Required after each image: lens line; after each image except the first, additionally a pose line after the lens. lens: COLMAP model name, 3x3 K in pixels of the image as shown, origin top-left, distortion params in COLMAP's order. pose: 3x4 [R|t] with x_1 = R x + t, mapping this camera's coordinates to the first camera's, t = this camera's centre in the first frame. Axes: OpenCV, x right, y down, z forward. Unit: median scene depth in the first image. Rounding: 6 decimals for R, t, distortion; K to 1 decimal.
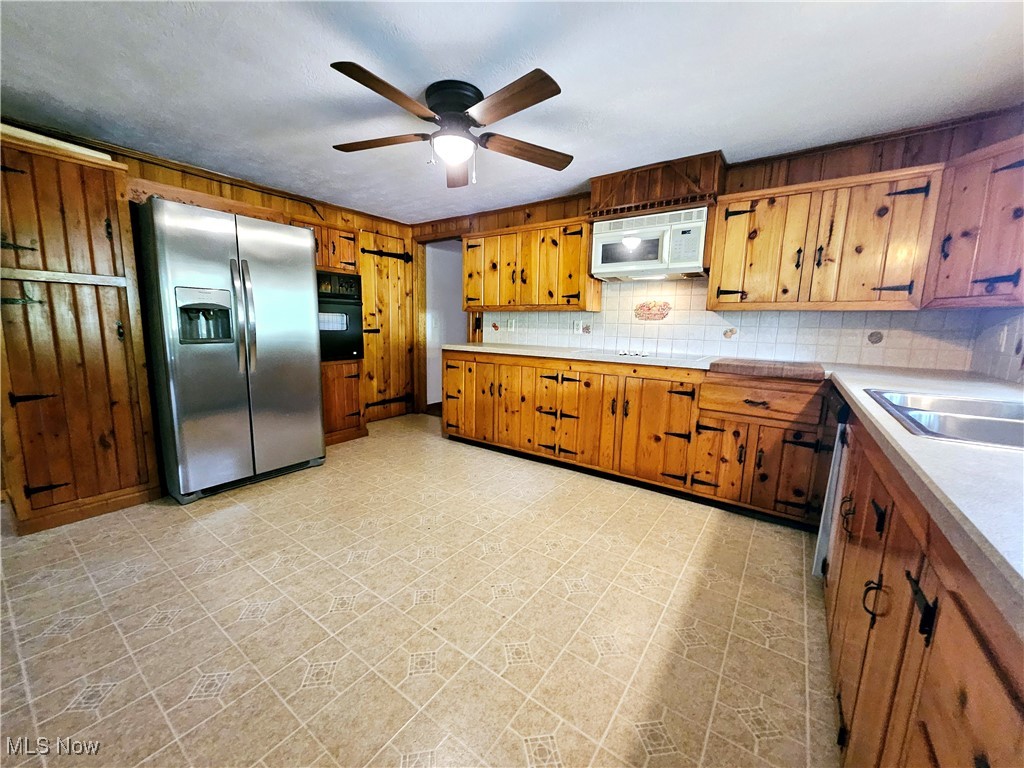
lens RADIAL K [[401.3, 0, 499.7], [0, 401.3, 382.2], [0, 0, 1]] dist [0.001801, -0.001545]
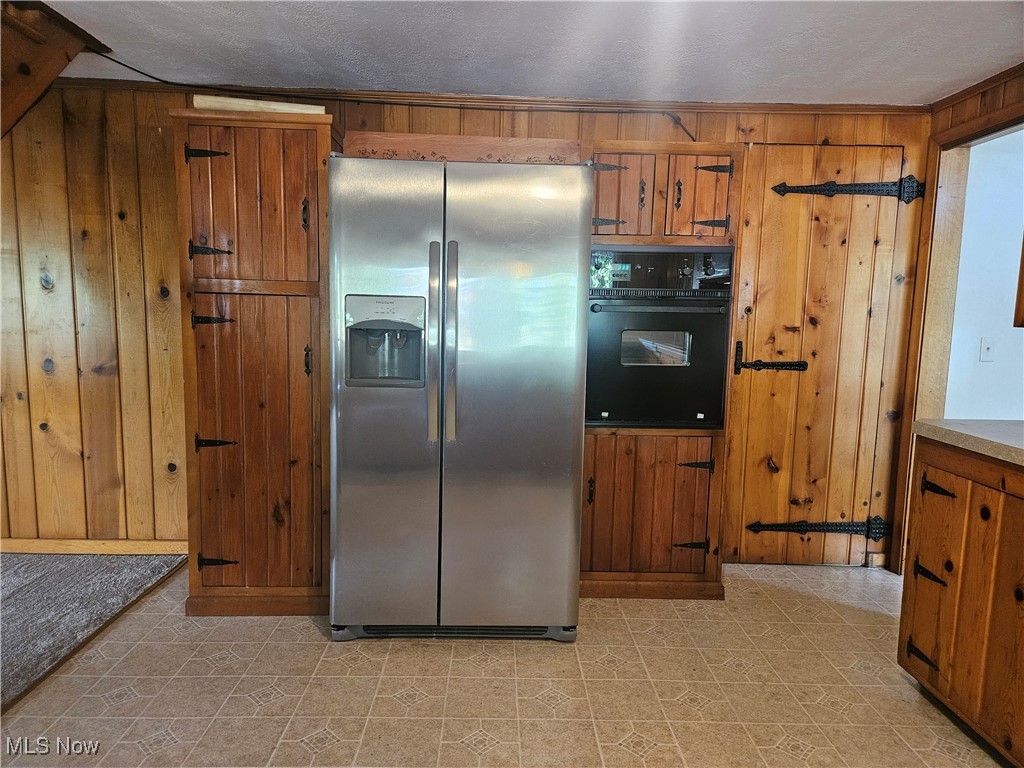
lens RADIAL K [[685.5, 0, 508.3], [0, 685.5, 391.9], [0, 0, 1]] dist [0.047039, -0.021680]
pose [[0.609425, 0.089389, -0.787788, 0.165064], [-0.127733, 0.991714, 0.013715, -0.112274], [0.782487, 0.092268, 0.615793, 0.460626]]
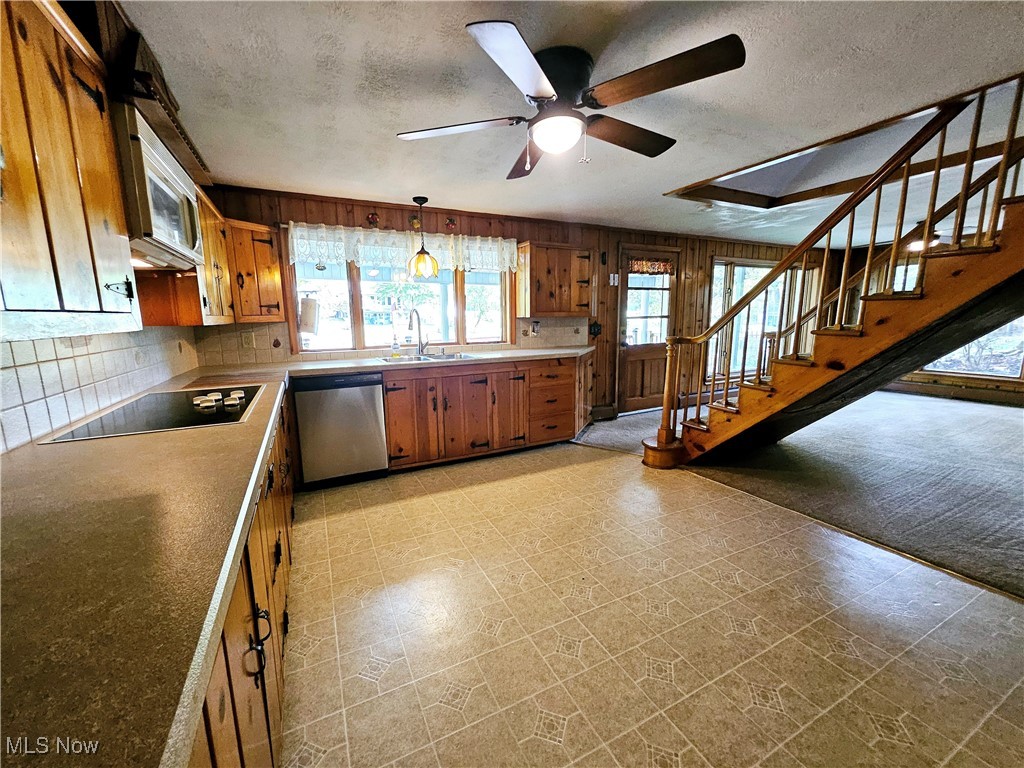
lens RADIAL K [[401.3, 0, 497.4], [0, 401.3, 382.3], [0, 0, 1]] dist [0.001801, -0.001545]
pose [[-0.879398, -0.083301, 0.468743, -0.315978], [0.068556, 0.952156, 0.297825, -0.260780], [-0.471126, 0.294042, -0.831613, 1.383017]]
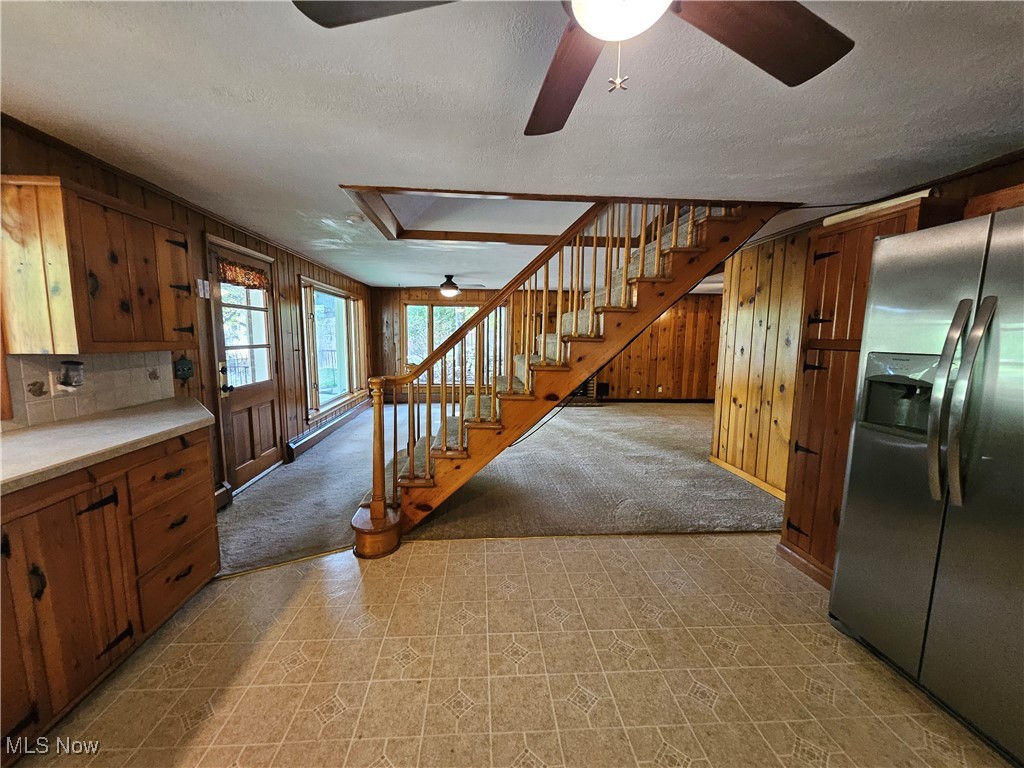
lens RADIAL K [[401.3, 0, 499.1], [0, 401.3, 383.2], [0, 0, 1]] dist [0.001801, -0.001545]
pose [[-0.773932, 0.045272, -0.631649, 0.167433], [-0.119503, 0.969080, 0.215878, -0.216363], [0.621891, 0.242559, -0.744591, 0.949214]]
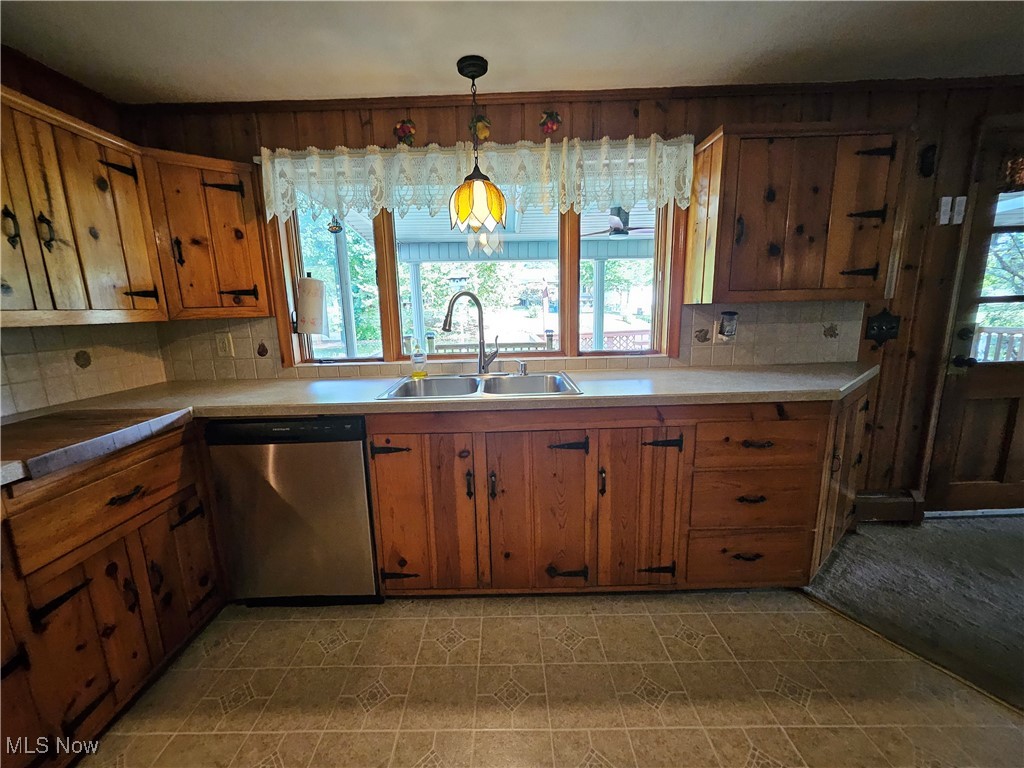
lens RADIAL K [[401.3, 0, 498.0], [0, 401.3, 384.9], [0, 0, 1]] dist [0.001801, -0.001545]
pose [[-0.582798, -0.153769, 0.797936, -0.062495], [0.137759, 0.949025, 0.283502, -0.152657], [-0.800855, 0.275147, -0.531907, 0.722898]]
